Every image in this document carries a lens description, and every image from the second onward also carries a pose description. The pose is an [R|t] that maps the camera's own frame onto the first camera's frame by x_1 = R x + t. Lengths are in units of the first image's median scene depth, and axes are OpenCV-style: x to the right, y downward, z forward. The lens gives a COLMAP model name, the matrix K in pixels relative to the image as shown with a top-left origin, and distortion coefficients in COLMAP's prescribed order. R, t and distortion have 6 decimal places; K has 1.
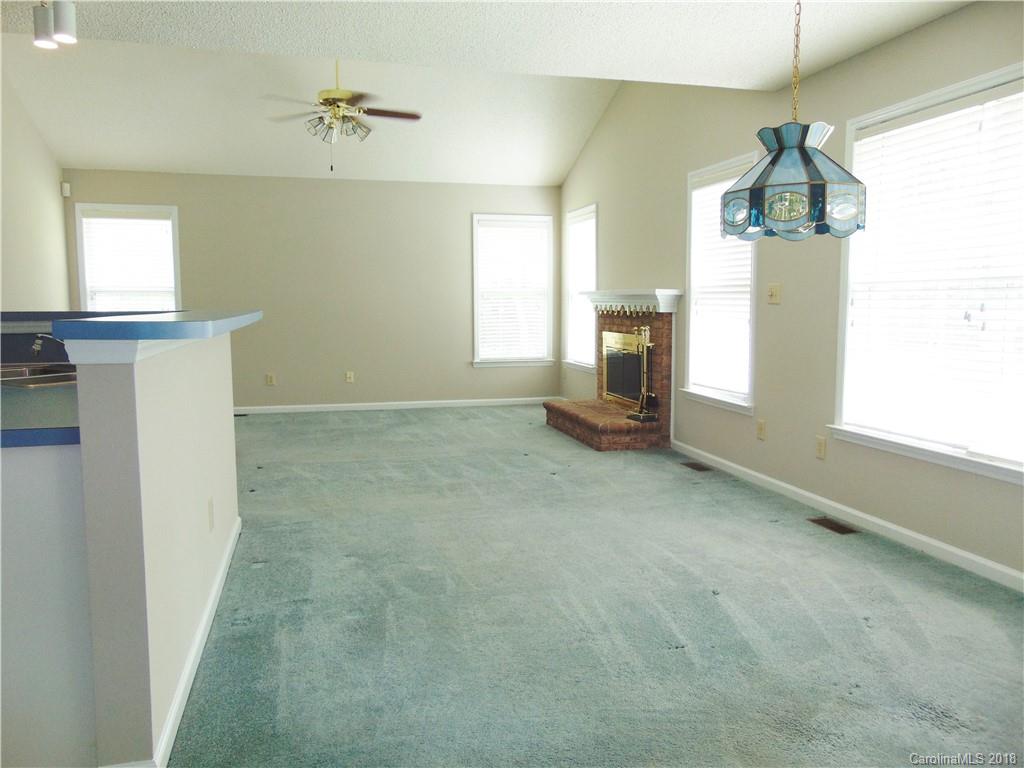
lens RADIAL K [[750.2, 0, 511.0], [0, 750.2, 367.7], [0, 0, 1]] dist [-0.002633, 0.002862]
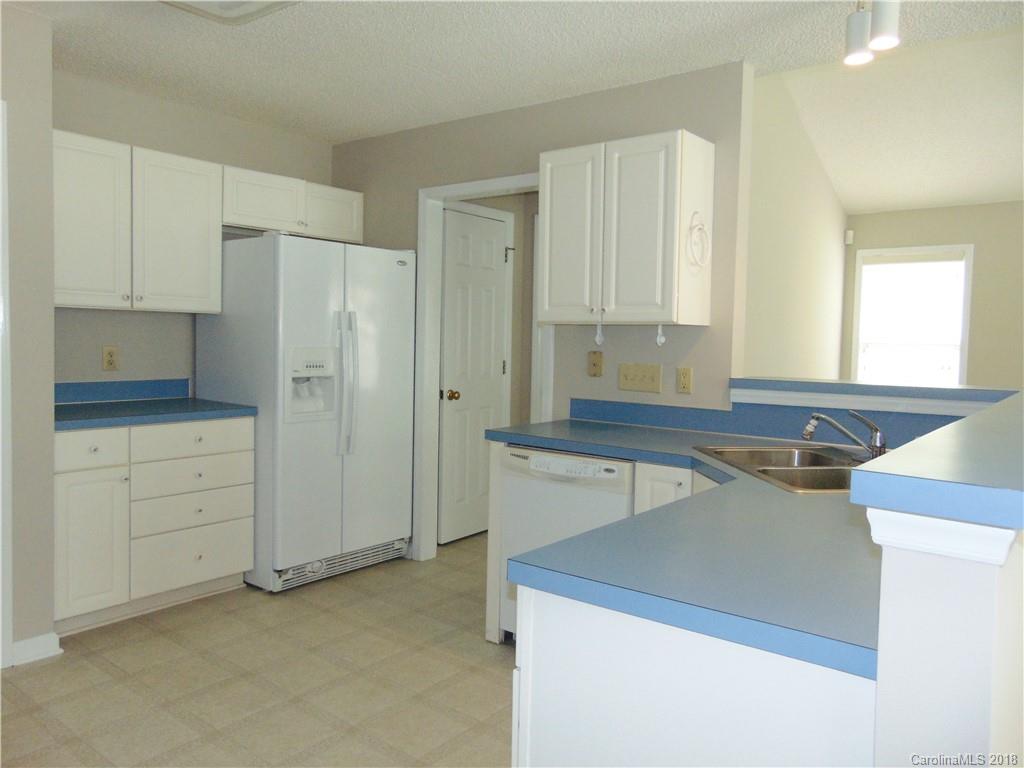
lens RADIAL K [[759.0, 0, 508.2], [0, 759.0, 379.0], [0, 0, 1]] dist [-0.036554, 0.065938]
pose [[0.590567, 0.058370, -0.804875, -0.080037], [-0.090114, 0.995913, 0.006105, -0.029681], [0.801942, 0.068925, 0.593413, 0.115111]]
